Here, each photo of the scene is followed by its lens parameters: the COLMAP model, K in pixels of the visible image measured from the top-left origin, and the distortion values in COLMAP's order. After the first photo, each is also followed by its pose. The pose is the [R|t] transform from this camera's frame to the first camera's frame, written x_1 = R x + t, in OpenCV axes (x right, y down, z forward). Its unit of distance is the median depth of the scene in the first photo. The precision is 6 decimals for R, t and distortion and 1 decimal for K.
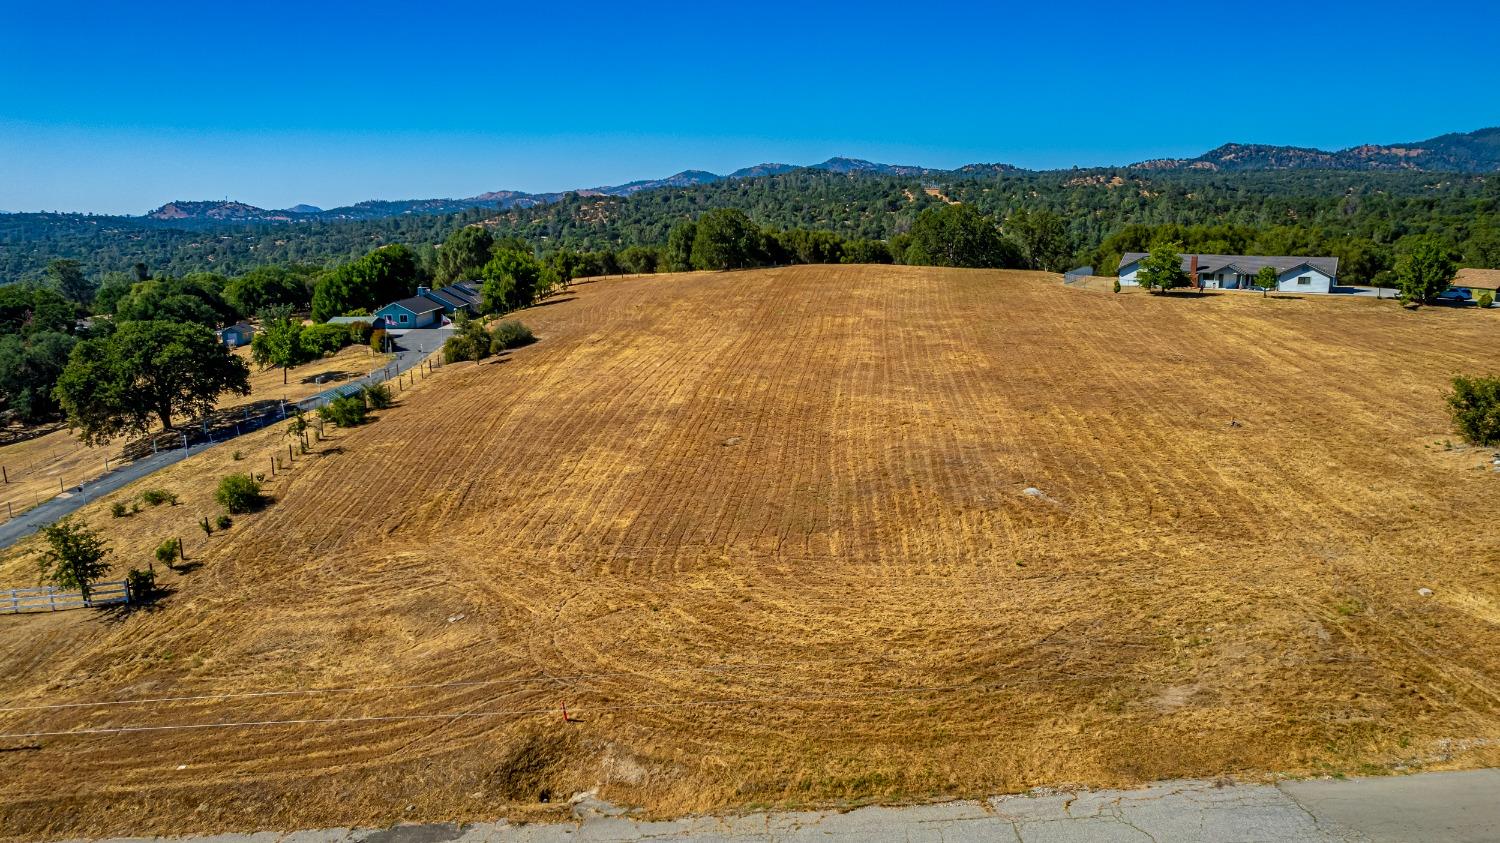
lens RADIAL K [[960.9, 0, 750.0], [0, 960.9, 421.5], [0, 0, 1]] dist [-0.077272, 0.086249]
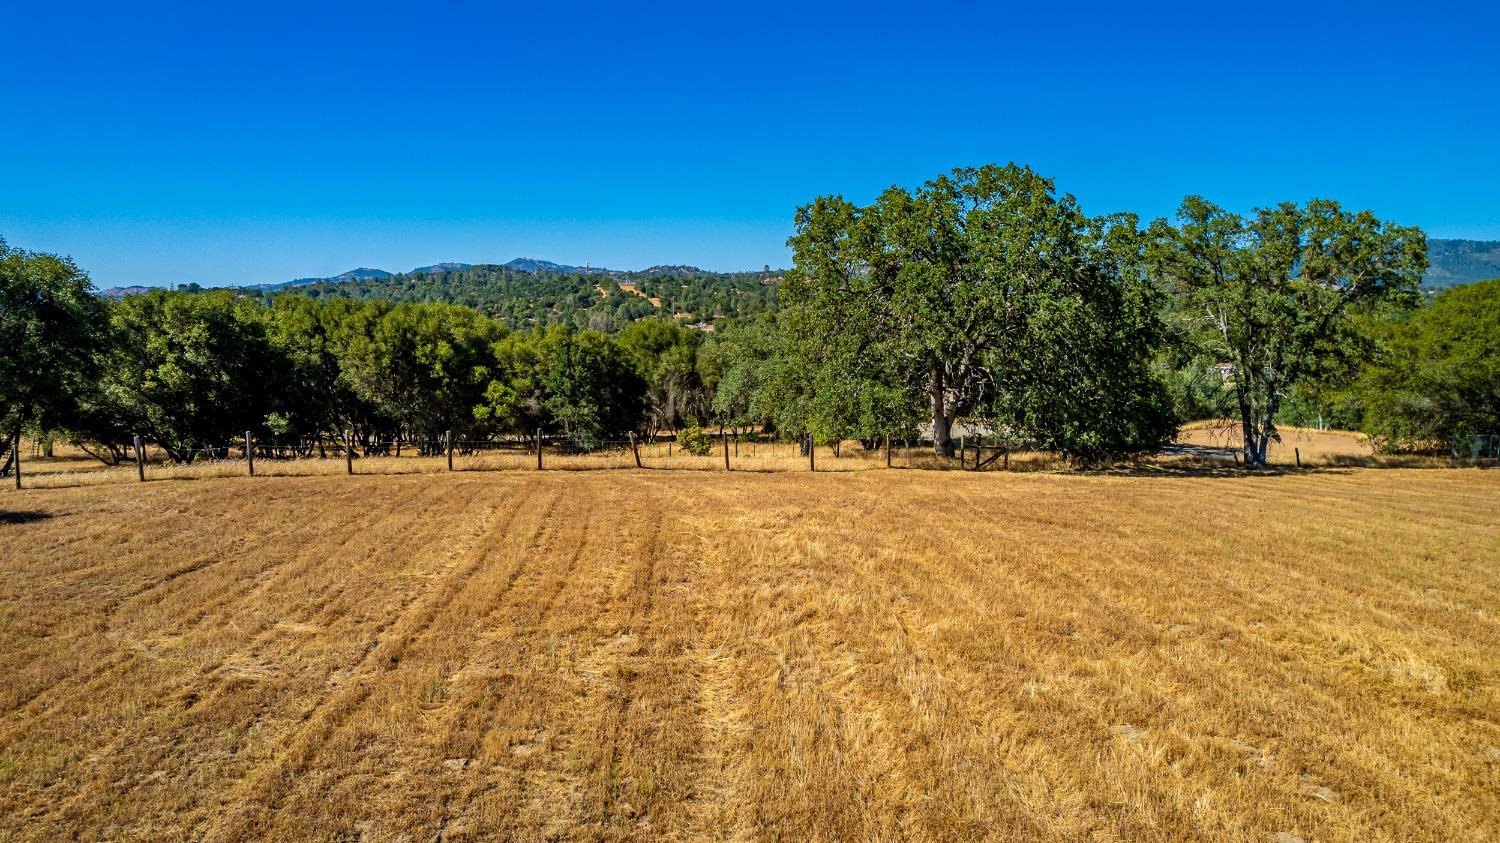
lens RADIAL K [[960.9, 0, 750.0], [0, 960.9, 421.5], [0, 0, 1]] dist [-0.077272, 0.086249]
pose [[0.949132, -0.025961, 0.313806, 0.082285], [0.058389, 0.993822, -0.094383, -0.131818], [-0.309417, 0.107905, 0.944784, 0.718165]]
